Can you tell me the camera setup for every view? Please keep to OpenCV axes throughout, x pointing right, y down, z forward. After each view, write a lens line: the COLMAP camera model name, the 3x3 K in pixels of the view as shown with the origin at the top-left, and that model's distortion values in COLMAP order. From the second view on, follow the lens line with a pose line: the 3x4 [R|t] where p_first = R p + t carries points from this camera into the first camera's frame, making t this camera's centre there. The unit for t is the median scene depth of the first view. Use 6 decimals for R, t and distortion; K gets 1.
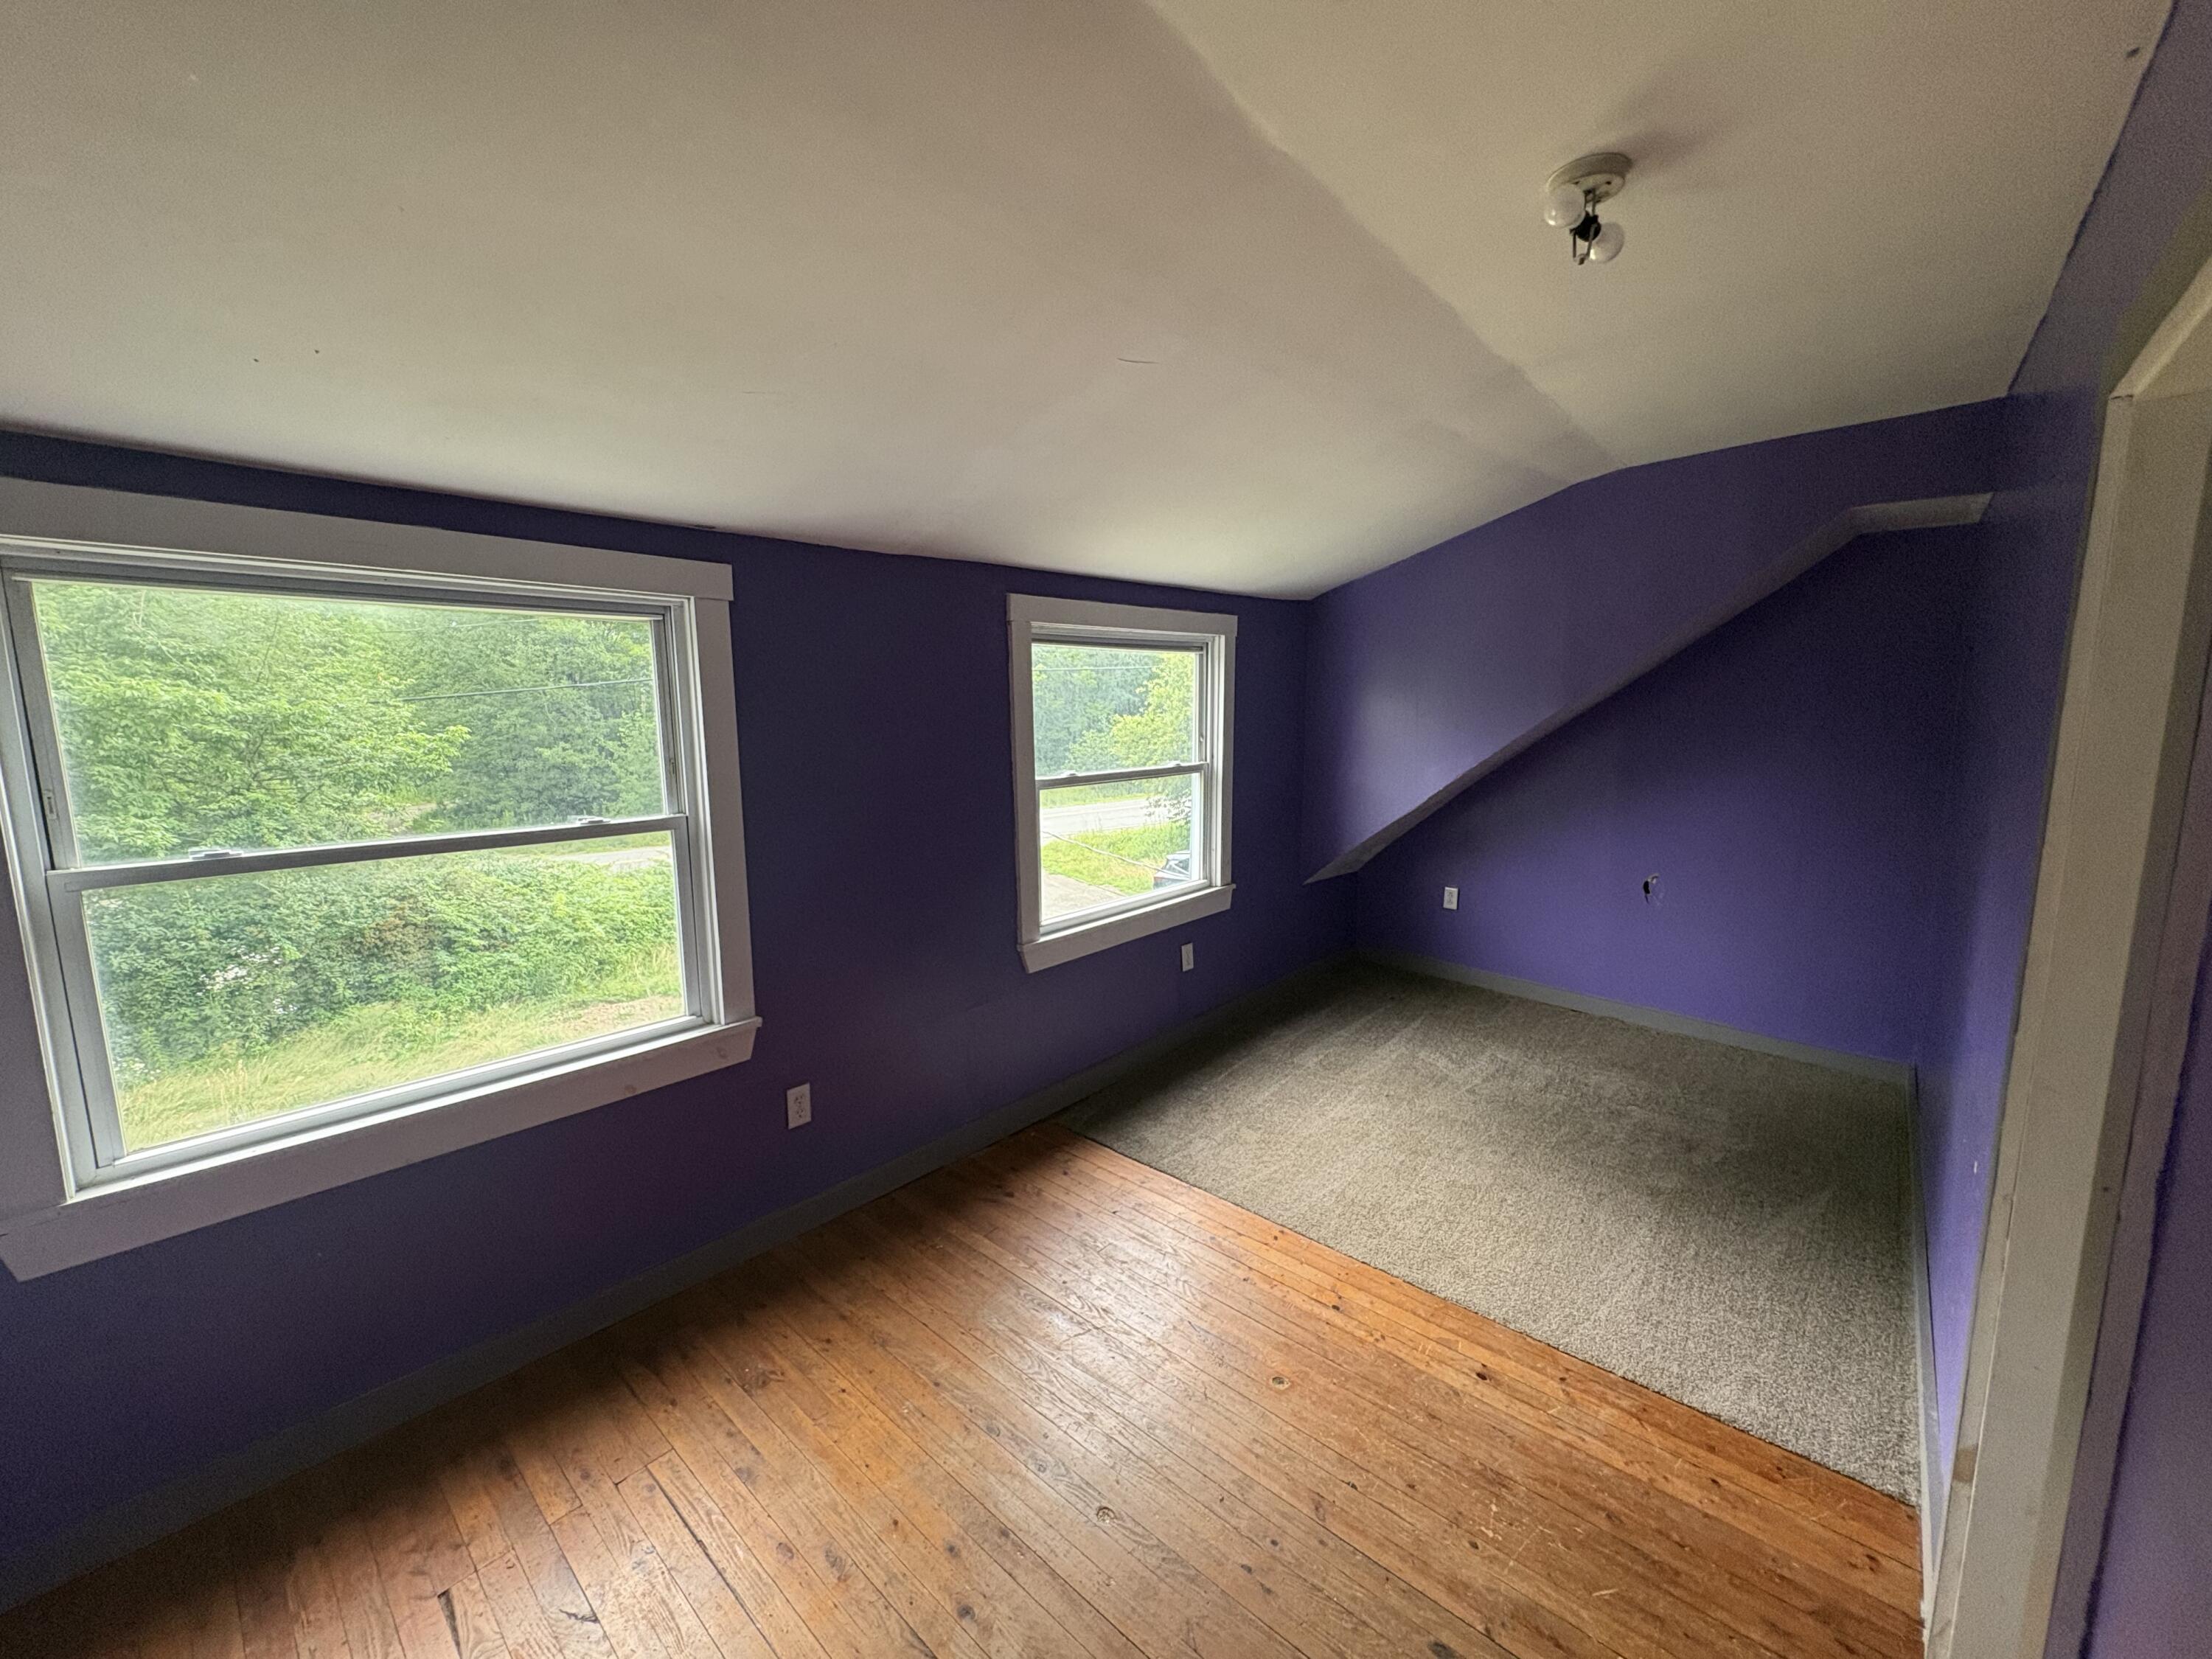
lens RADIAL K [[885.6, 0, 1097.1], [0, 885.6, 817.9], [0, 0, 1]] dist [-0.000012, 0.000290]
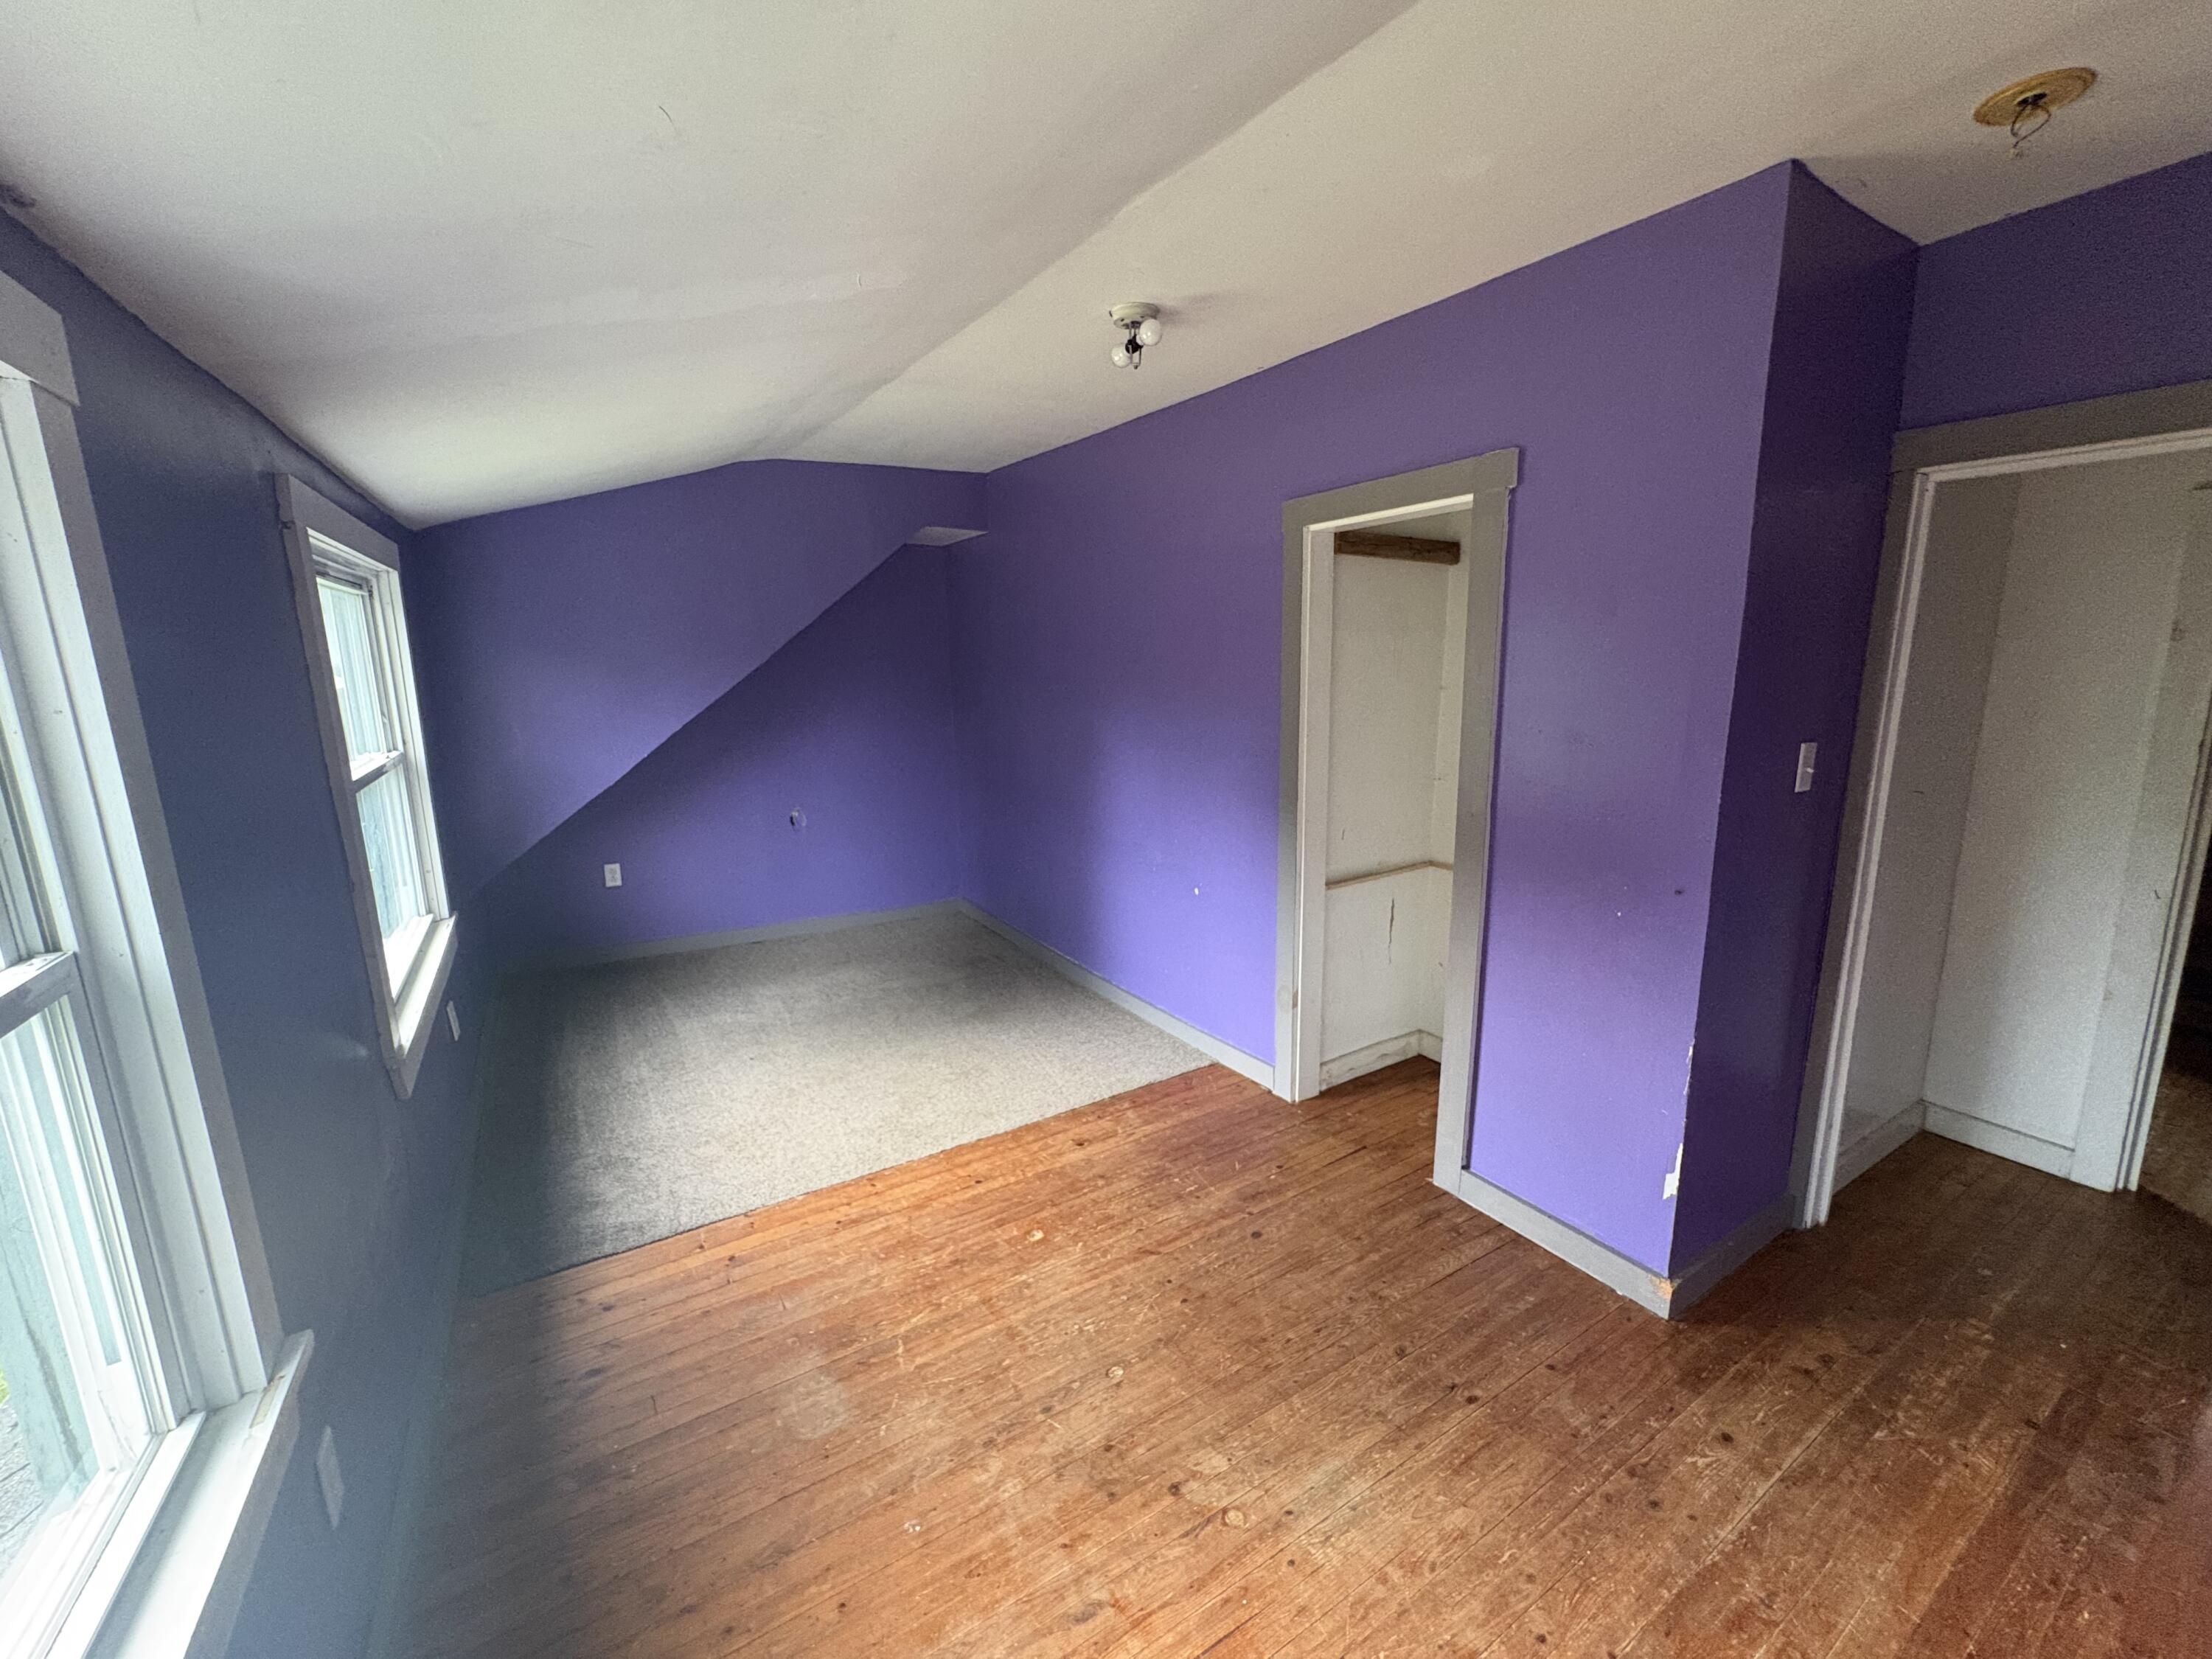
lens RADIAL K [[885.6, 0, 1105.5], [0, 885.6, 823.3], [0, 0, 1]] dist [-0.000012, 0.000290]
pose [[0.273352, -0.176444, 0.945593, -0.535051], [0.137386, 0.980116, 0.143170, -0.042570], [-0.952052, 0.090775, 0.292158, 0.343604]]
